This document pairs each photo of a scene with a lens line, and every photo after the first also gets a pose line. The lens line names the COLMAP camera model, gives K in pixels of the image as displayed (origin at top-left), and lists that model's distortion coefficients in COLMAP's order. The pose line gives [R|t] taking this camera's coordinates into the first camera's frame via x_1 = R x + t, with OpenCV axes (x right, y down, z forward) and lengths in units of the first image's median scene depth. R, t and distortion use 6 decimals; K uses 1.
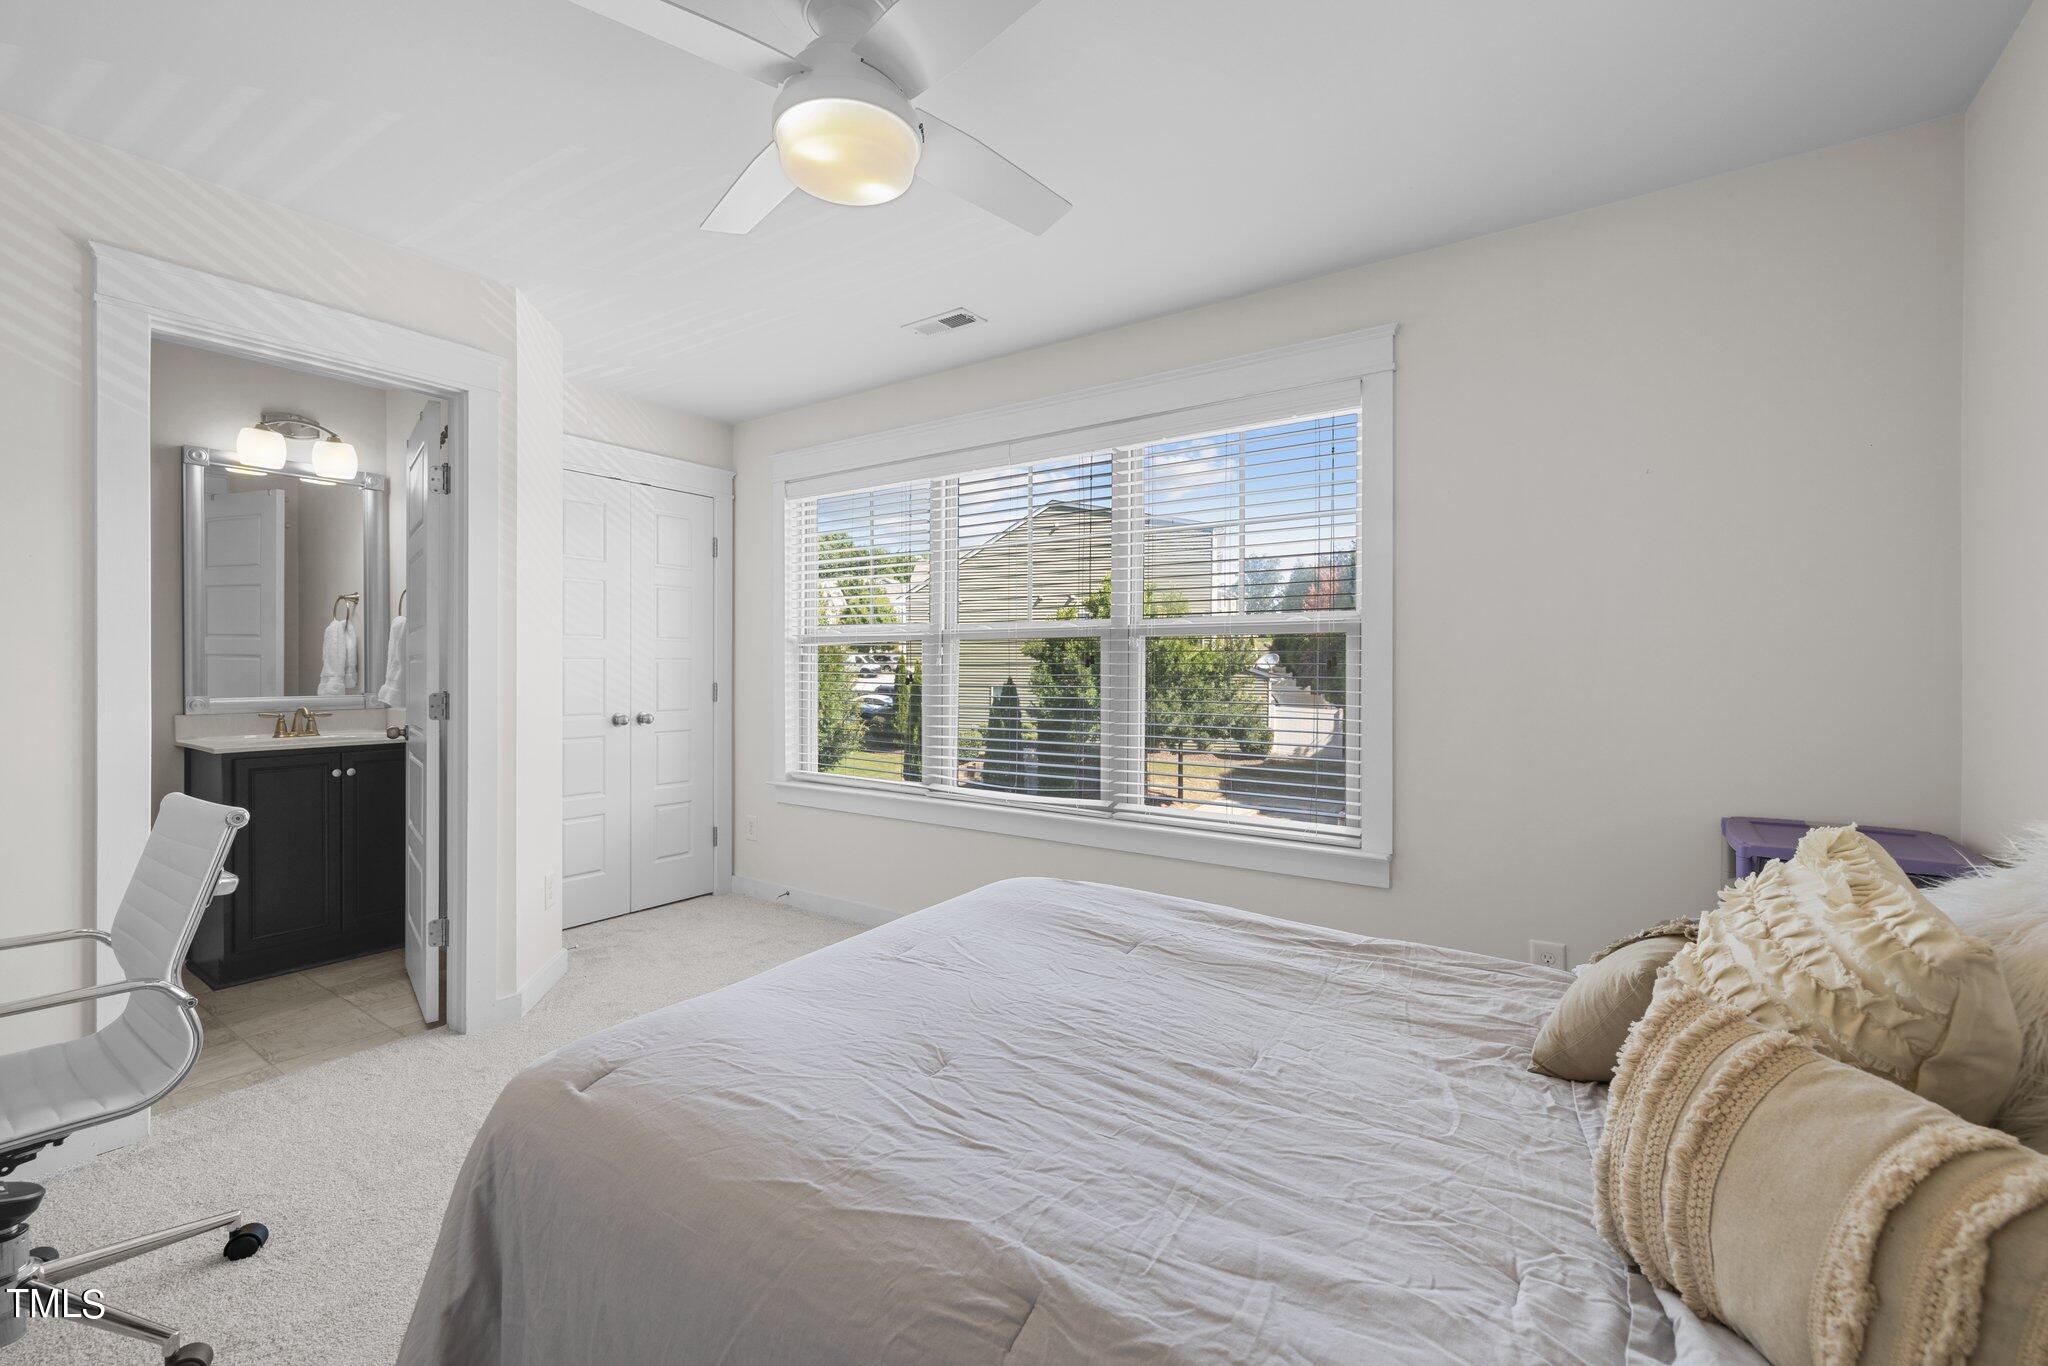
lens RADIAL K [[864.3, 0, 1012.6], [0, 864.3, 667.0], [0, 0, 1]] dist [-0.000157, 0.000166]
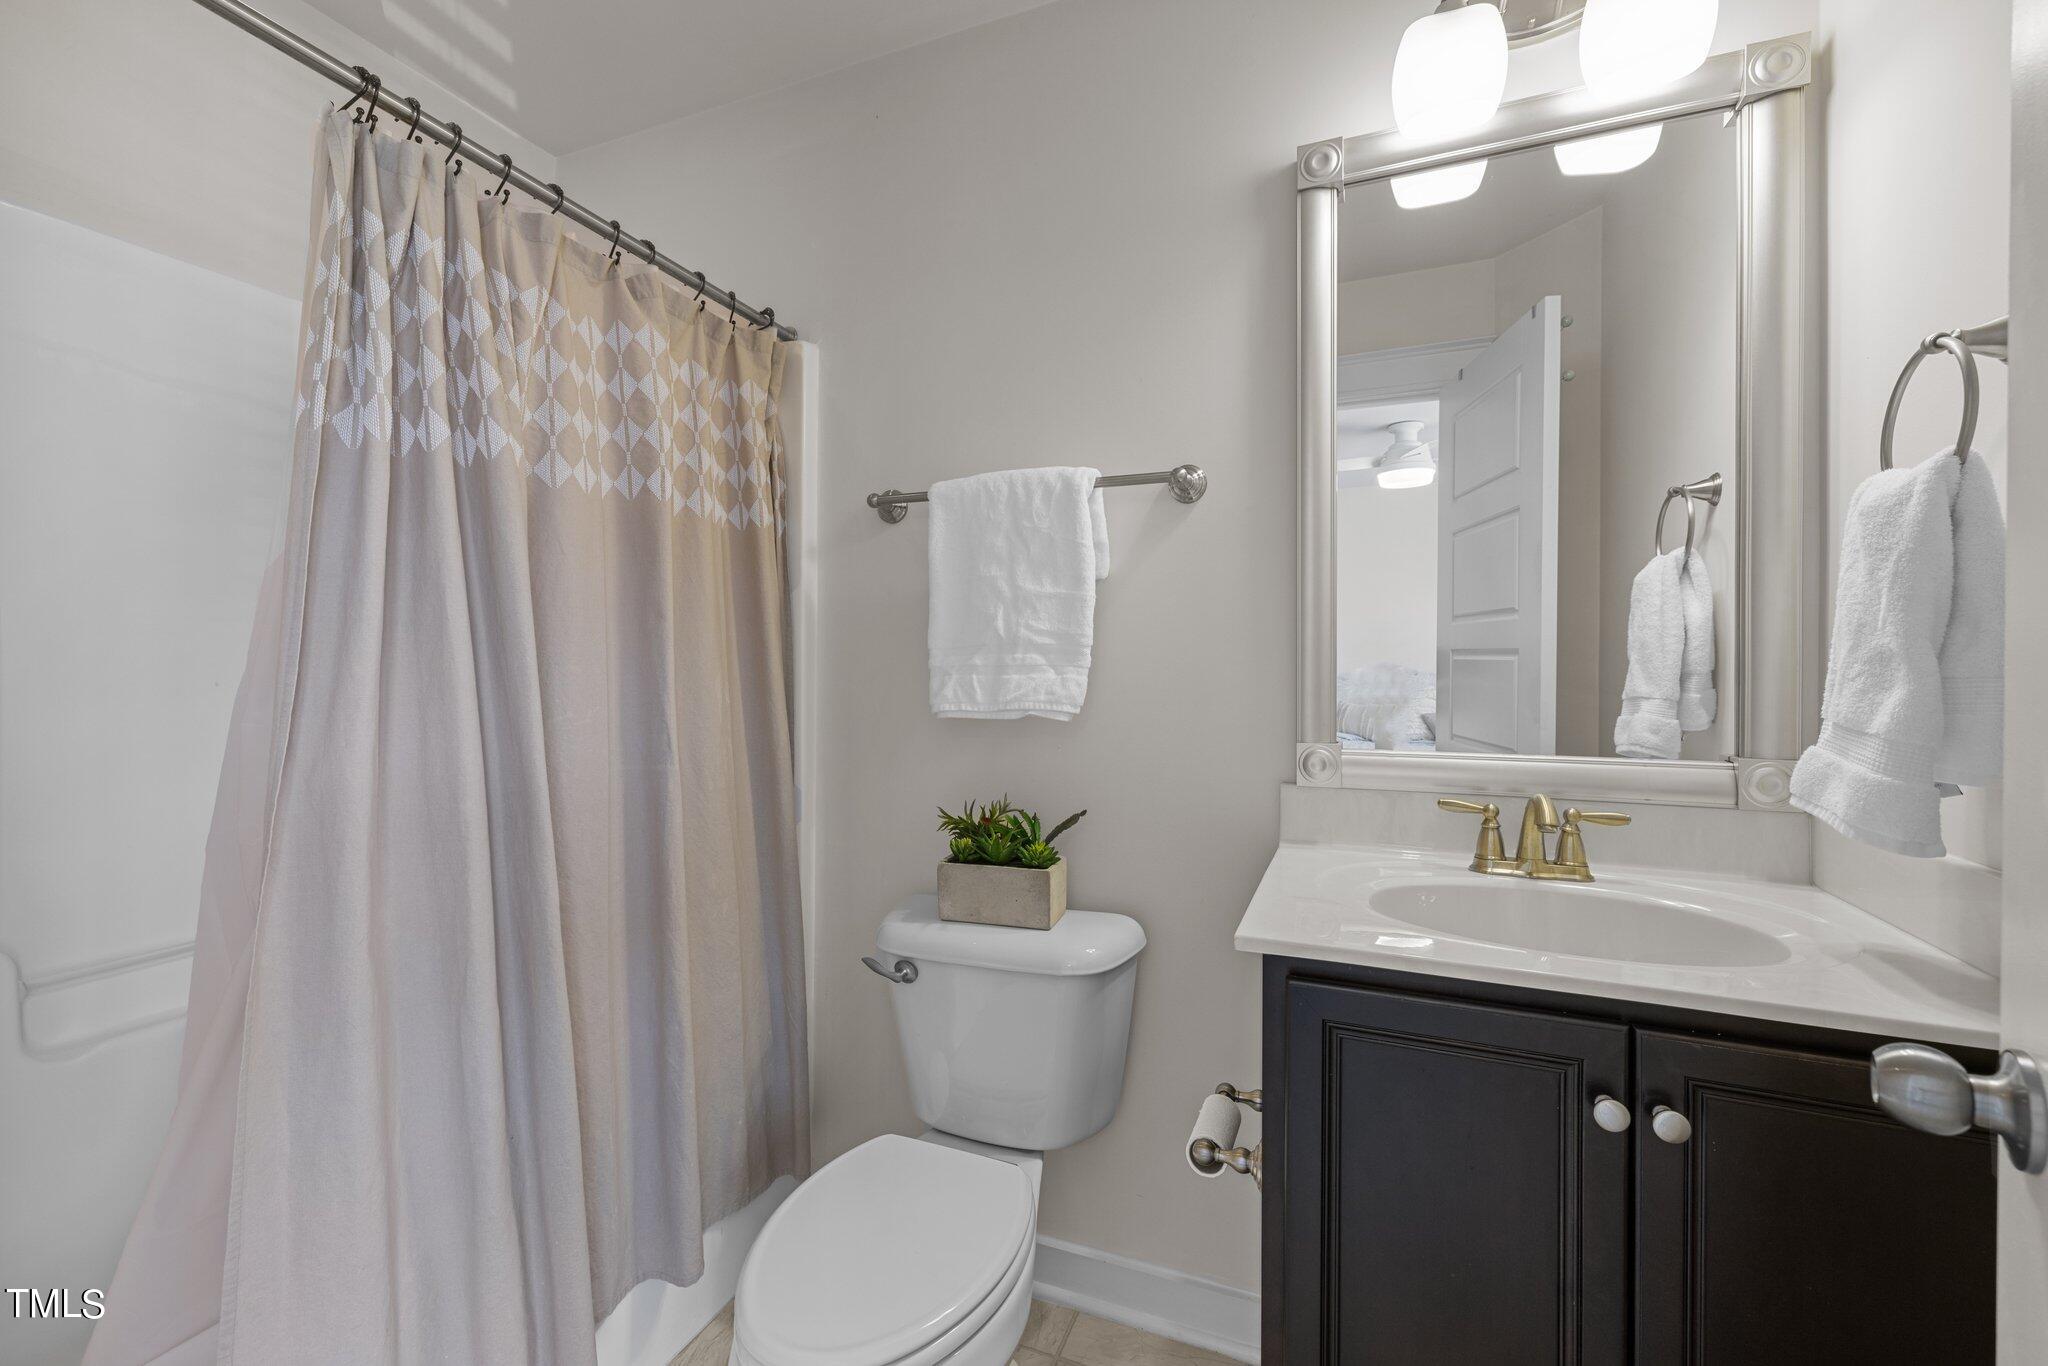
lens RADIAL K [[864.3, 0, 1013.9], [0, 864.3, 683.2], [0, 0, 1]] dist [-0.000157, 0.000166]
pose [[0.230133, 0.014400, -0.973053, -0.484133], [-0.000268, 0.999891, 0.014734, -0.001534], [0.973159, -0.003130, 0.230112, 0.645030]]
